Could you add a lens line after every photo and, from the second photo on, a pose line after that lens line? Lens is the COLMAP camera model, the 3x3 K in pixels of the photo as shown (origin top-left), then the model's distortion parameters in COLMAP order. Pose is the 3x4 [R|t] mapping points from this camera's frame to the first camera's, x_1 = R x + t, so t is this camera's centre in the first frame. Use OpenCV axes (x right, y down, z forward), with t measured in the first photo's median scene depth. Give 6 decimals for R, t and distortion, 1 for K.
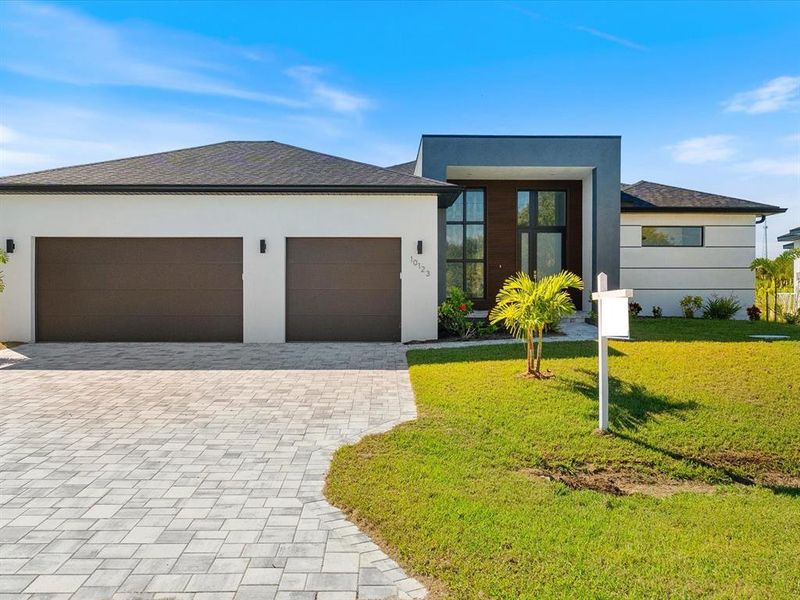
lens RADIAL K [[732.5, 0, 386.9], [0, 732.5, 302.0], [0, 0, 1]] dist [-0.013200, -0.009690]
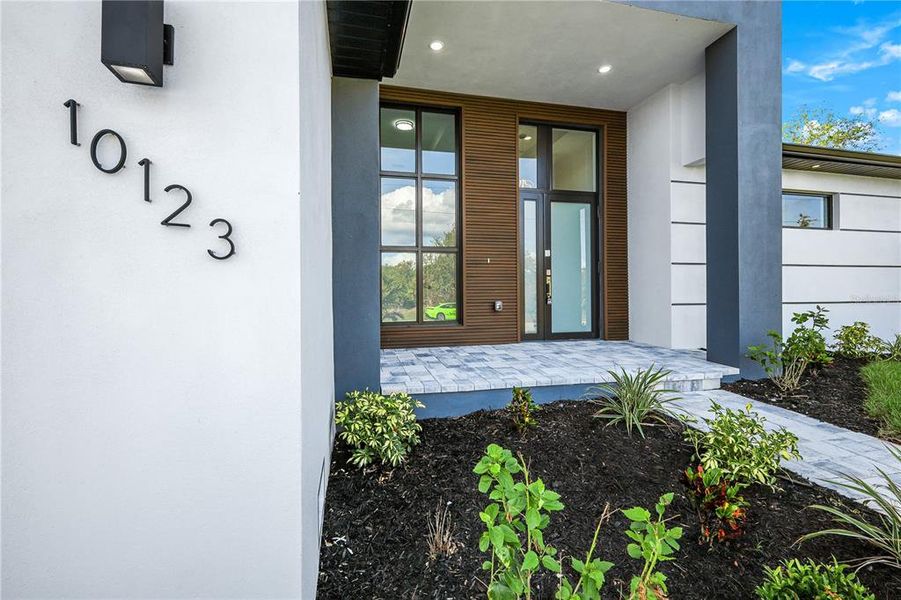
lens RADIAL K [[399.0, 0, 456.5], [0, 399.0, 295.3], [0, 0, 1]] dist [0.001529, 0.000317]
pose [[0.970007, -0.003917, 0.243045, 0.070100], [0.005764, 0.999960, -0.006887, -0.024804], [-0.243008, 0.008082, 0.969991, 0.807972]]
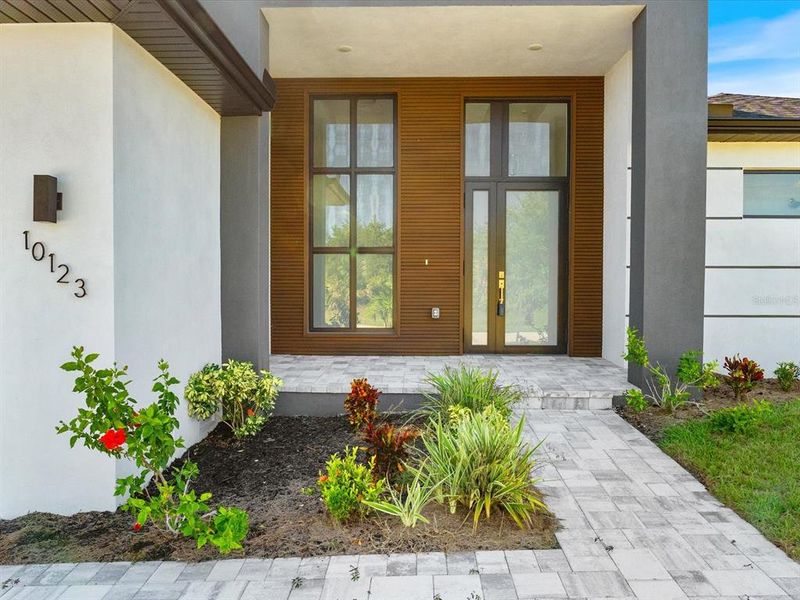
lens RADIAL K [[626.9, 0, 400.0], [0, 626.9, 300.0], [0, 0, 1]] dist [-0.011591, -0.005495]
pose [[0.999341, 0.004115, -0.036055, 0.169249], [-0.003602, 0.999892, 0.014282, -0.033765], [0.036110, -0.014143, 0.999248, 0.663870]]
